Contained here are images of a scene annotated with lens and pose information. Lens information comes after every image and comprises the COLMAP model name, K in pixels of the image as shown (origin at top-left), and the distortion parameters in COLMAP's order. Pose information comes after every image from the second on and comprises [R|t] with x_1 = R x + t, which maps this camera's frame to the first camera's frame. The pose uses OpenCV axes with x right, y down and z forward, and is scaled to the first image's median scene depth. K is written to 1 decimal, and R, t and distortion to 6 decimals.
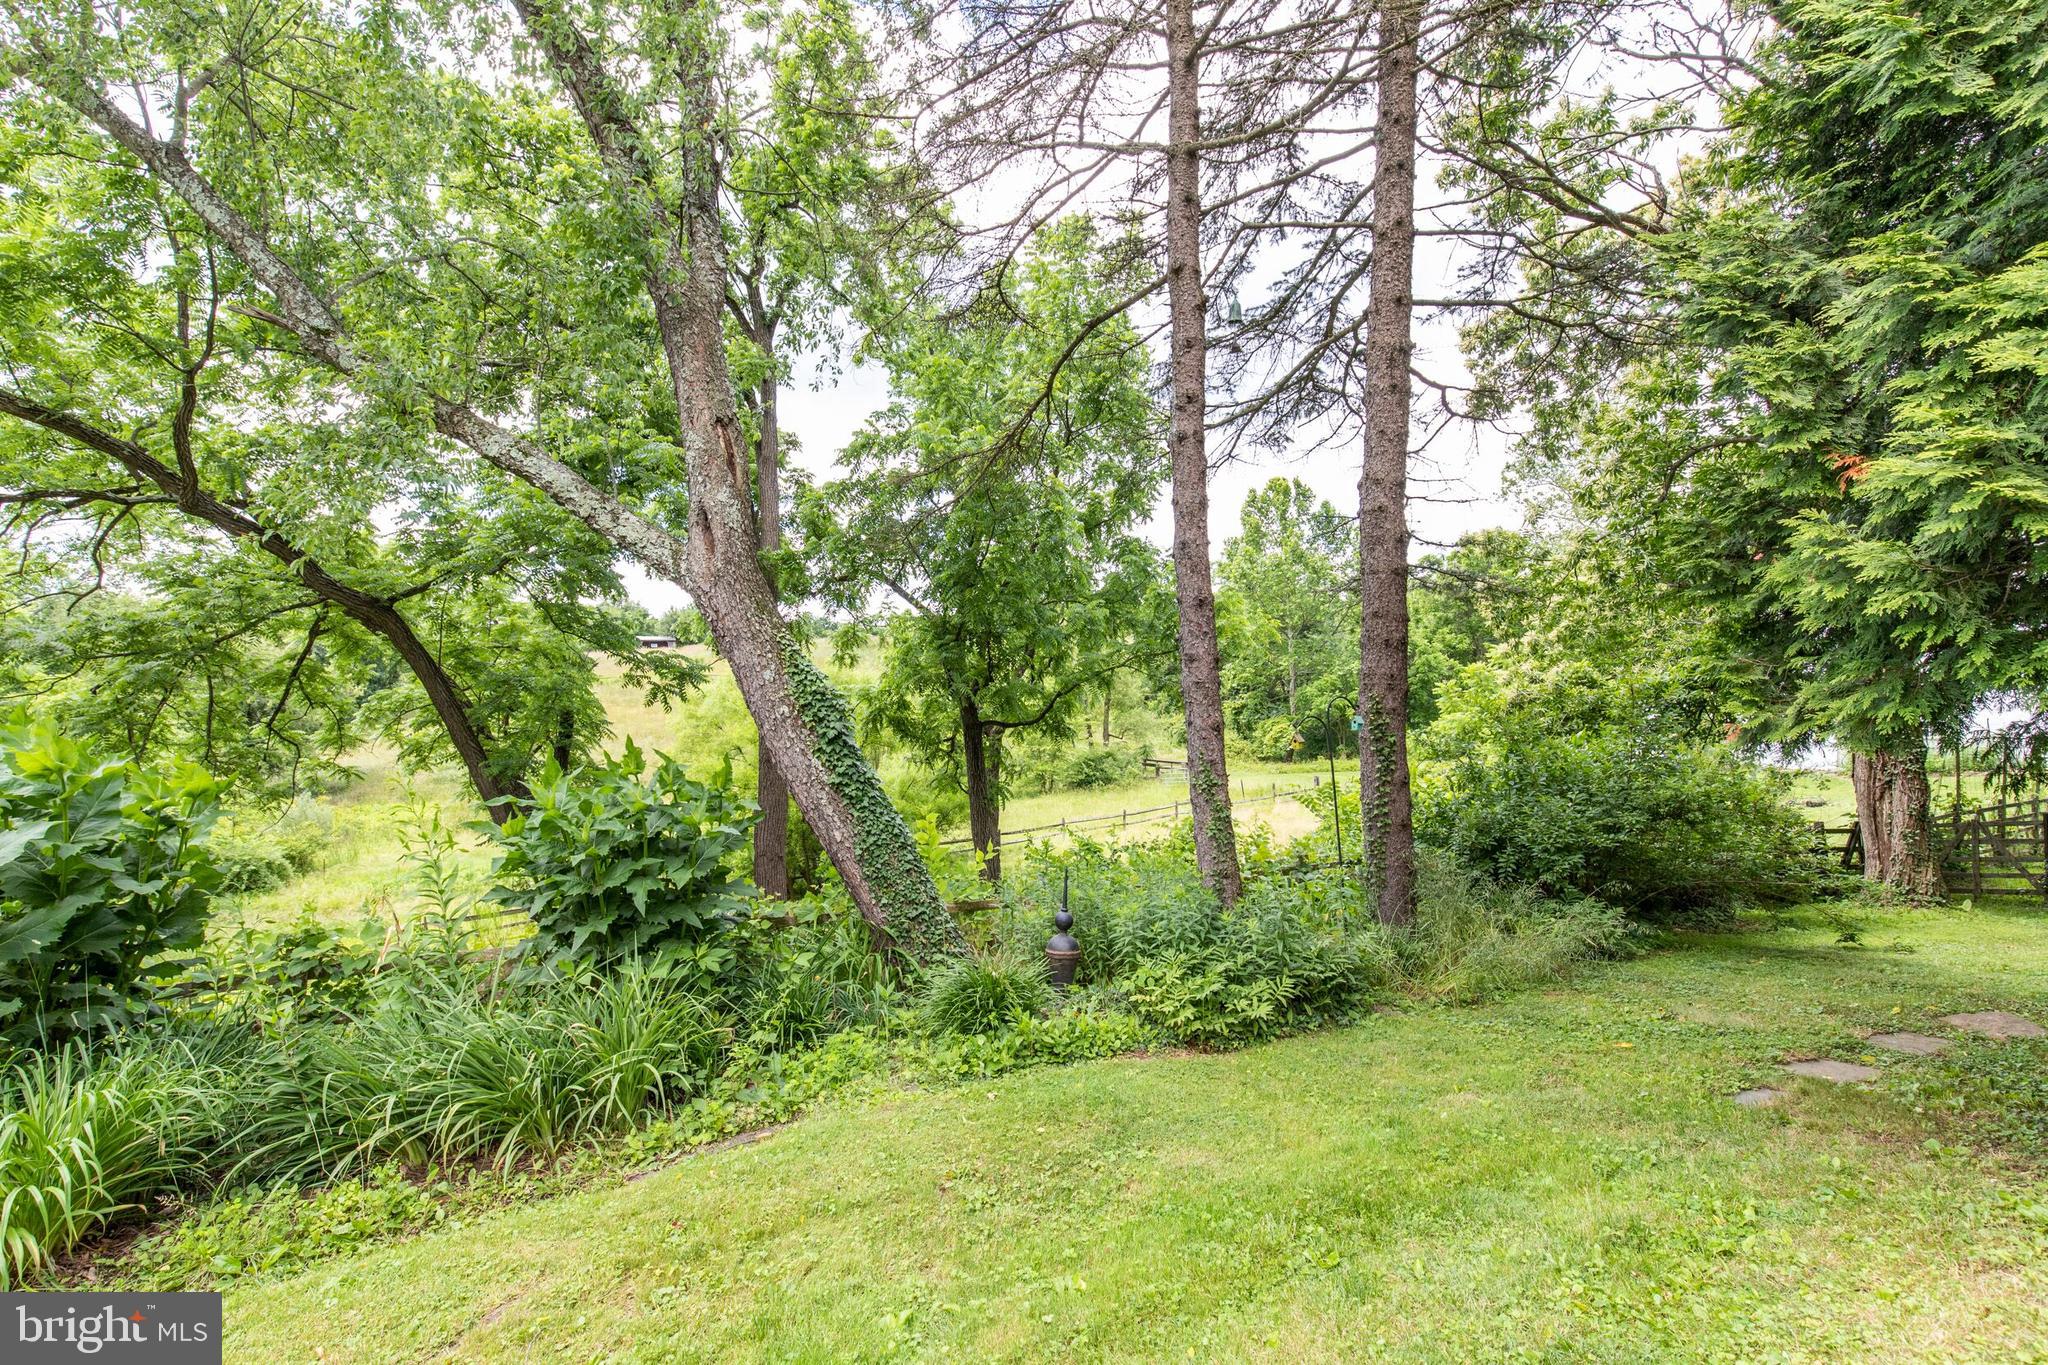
lens RADIAL K [[906.9, 0, 1024.0], [0, 906.9, 682.5], [0, 0, 1]] dist [0.000031, 0.000135]
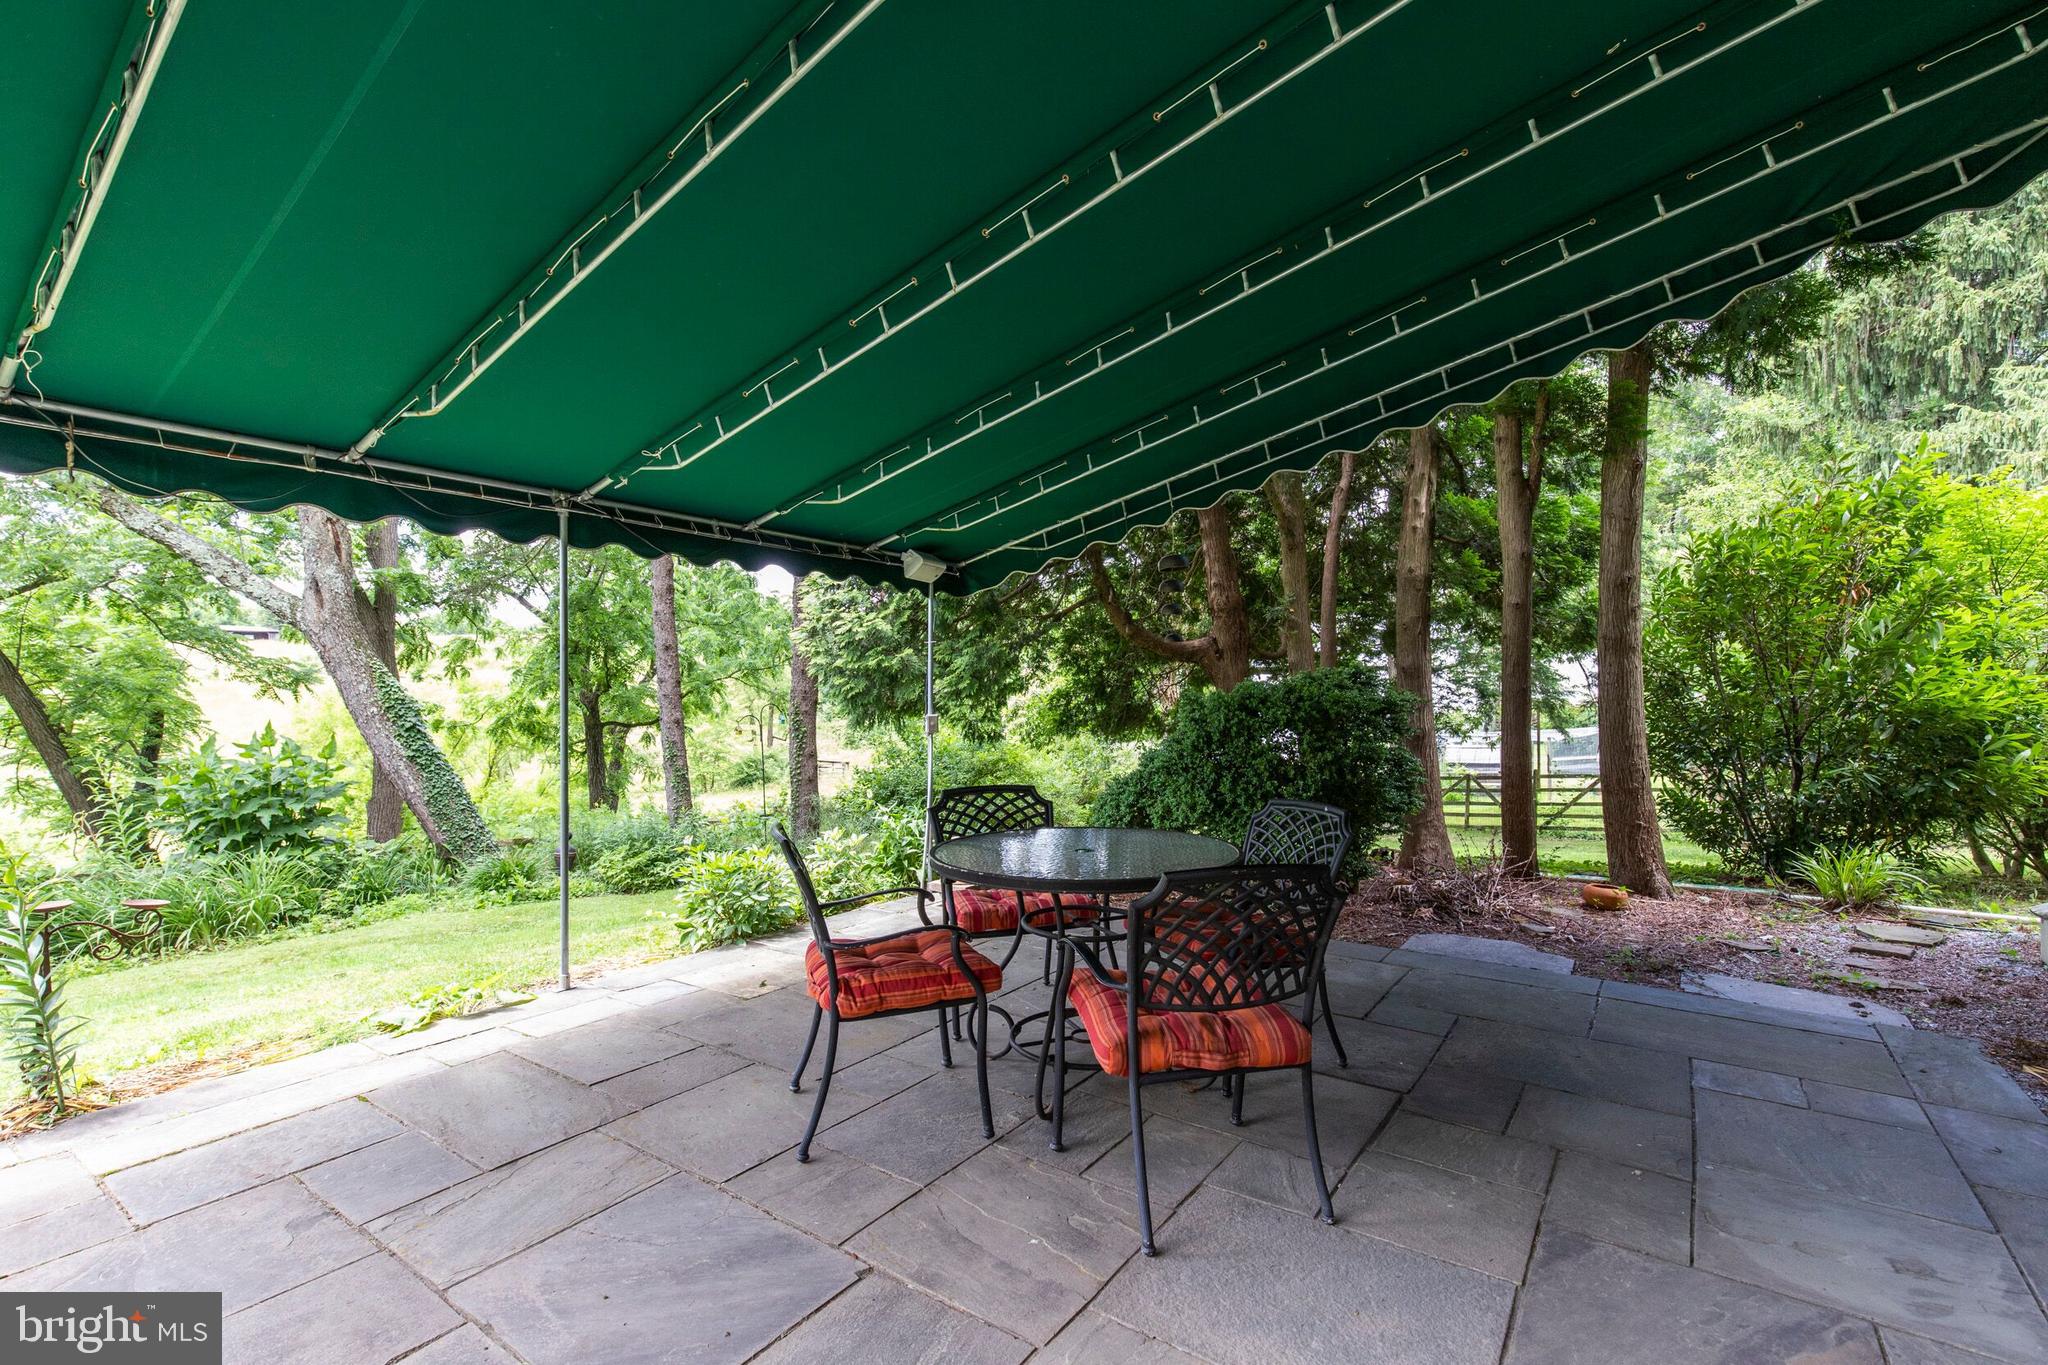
lens RADIAL K [[906.9, 0, 1024.0], [0, 906.9, 682.5], [0, 0, 1]] dist [0.000031, 0.000135]
pose [[0.947638, 0.016269, 0.318931, 0.300224], [-0.014696, 0.999865, -0.007337, -0.022259], [-0.319007, 0.002266, 0.947750, -0.847750]]
